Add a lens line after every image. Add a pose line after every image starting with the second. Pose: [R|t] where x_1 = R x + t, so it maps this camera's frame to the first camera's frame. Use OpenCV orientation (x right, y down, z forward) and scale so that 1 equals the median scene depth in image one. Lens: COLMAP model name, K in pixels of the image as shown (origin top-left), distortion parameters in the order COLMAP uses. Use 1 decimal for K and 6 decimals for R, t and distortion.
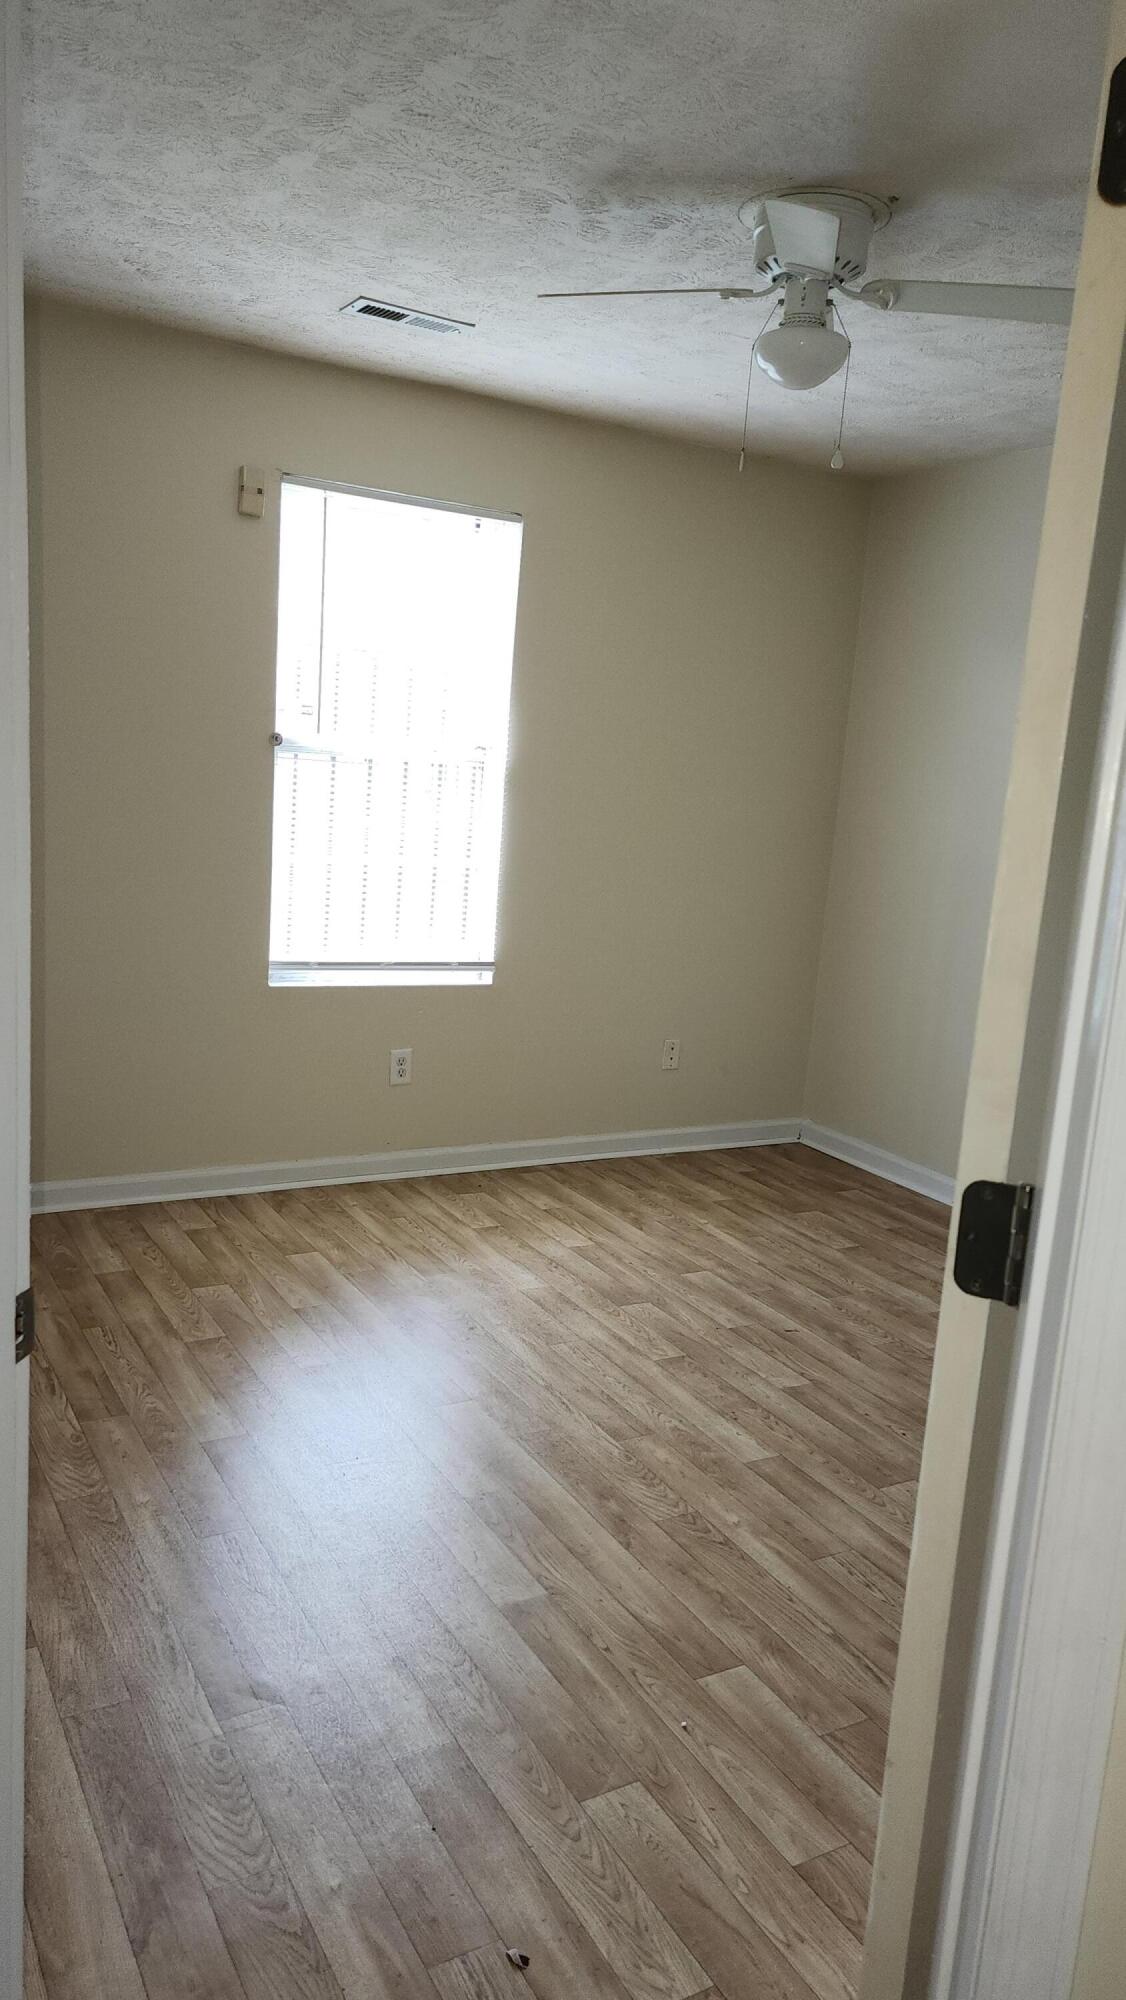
lens RADIAL K [[1337.1, 0, 564.5], [0, 1337.1, 1010.4], [0, 0, 1]] dist [0.057527, -0.021413]
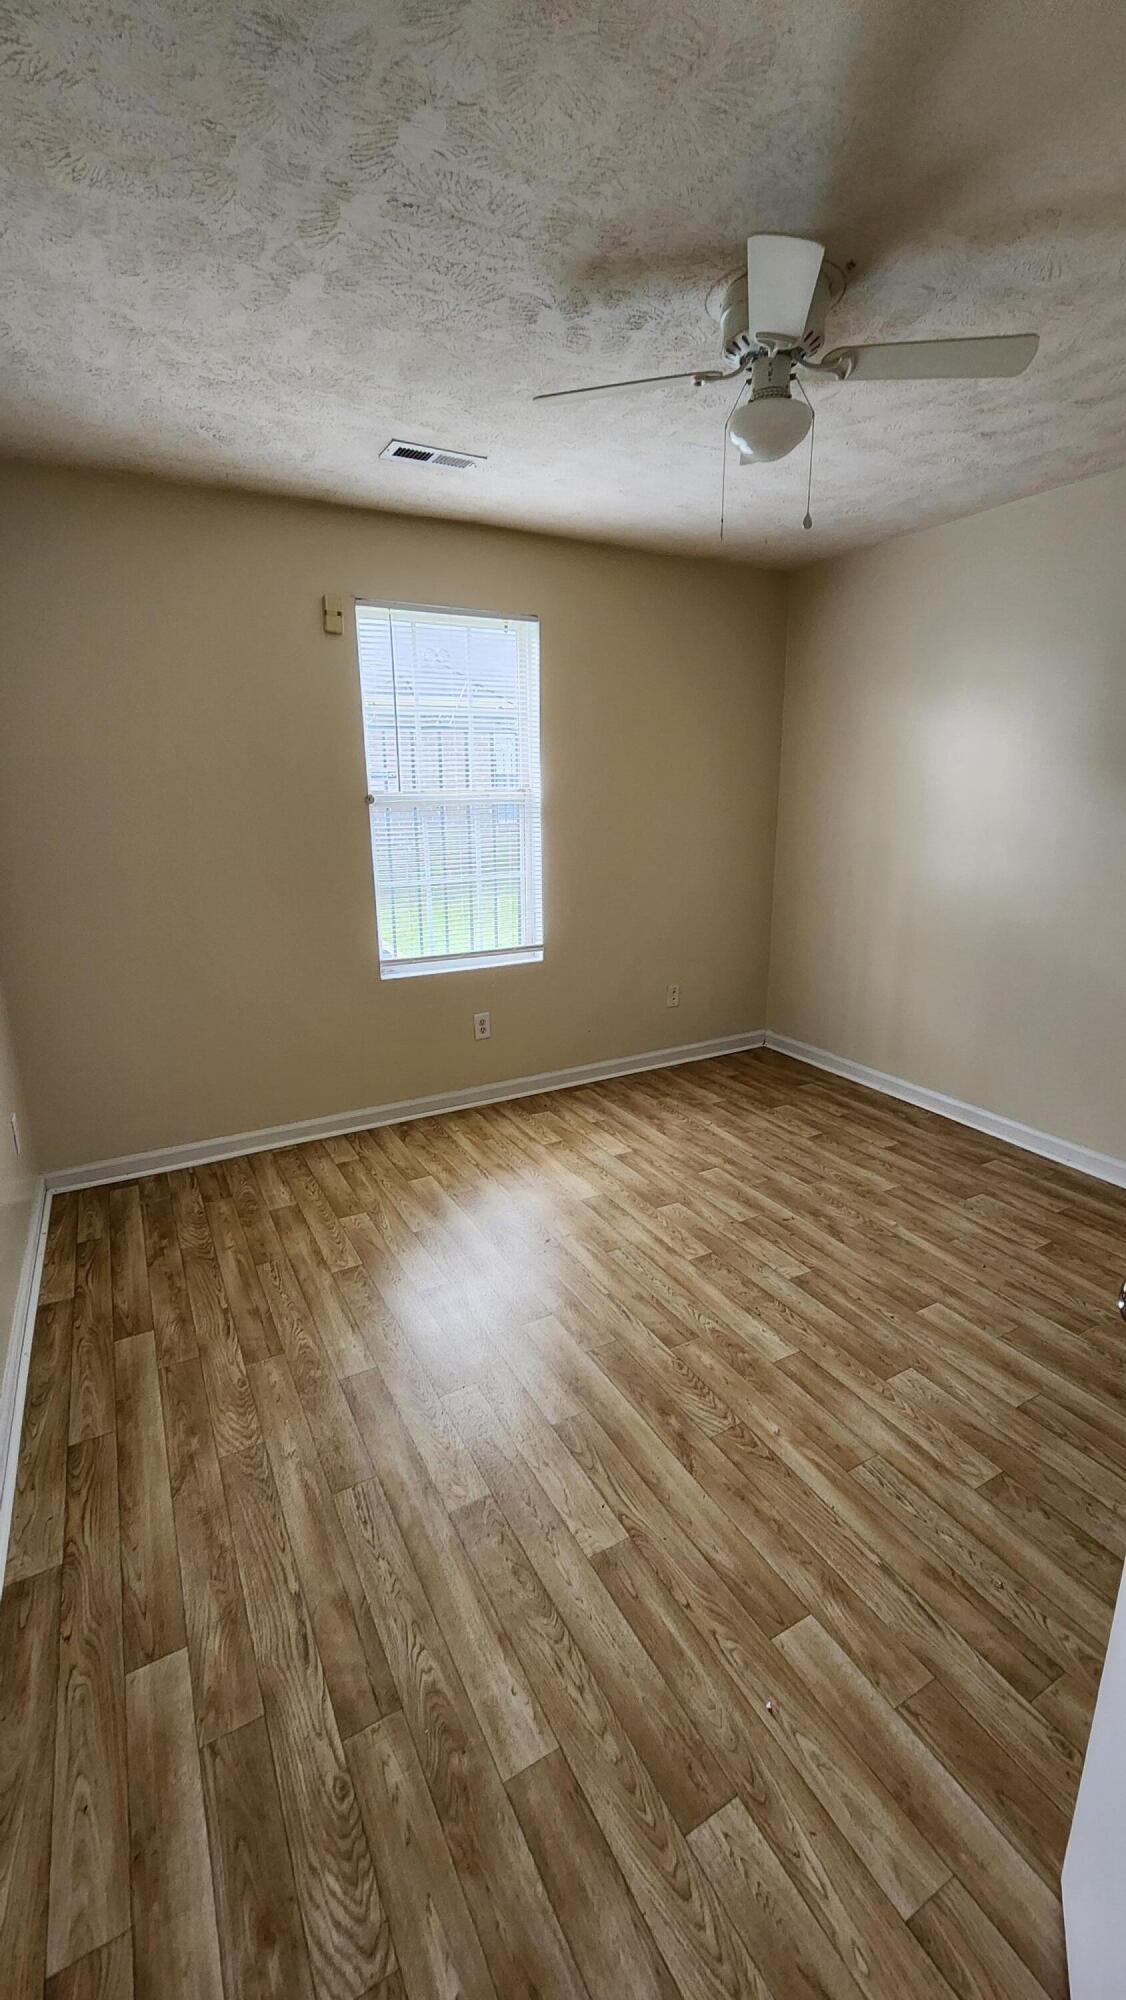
lens RADIAL K [[792.9, 0, 564.5], [0, 792.9, 989.1], [0, 0, 1]] dist [-0.003619, 0.000663]
pose [[0.996458, -0.075737, -0.036536, -0.006065], [0.078034, 0.994751, 0.066195, -0.070720], [0.031331, -0.068812, 0.997138, 0.283974]]
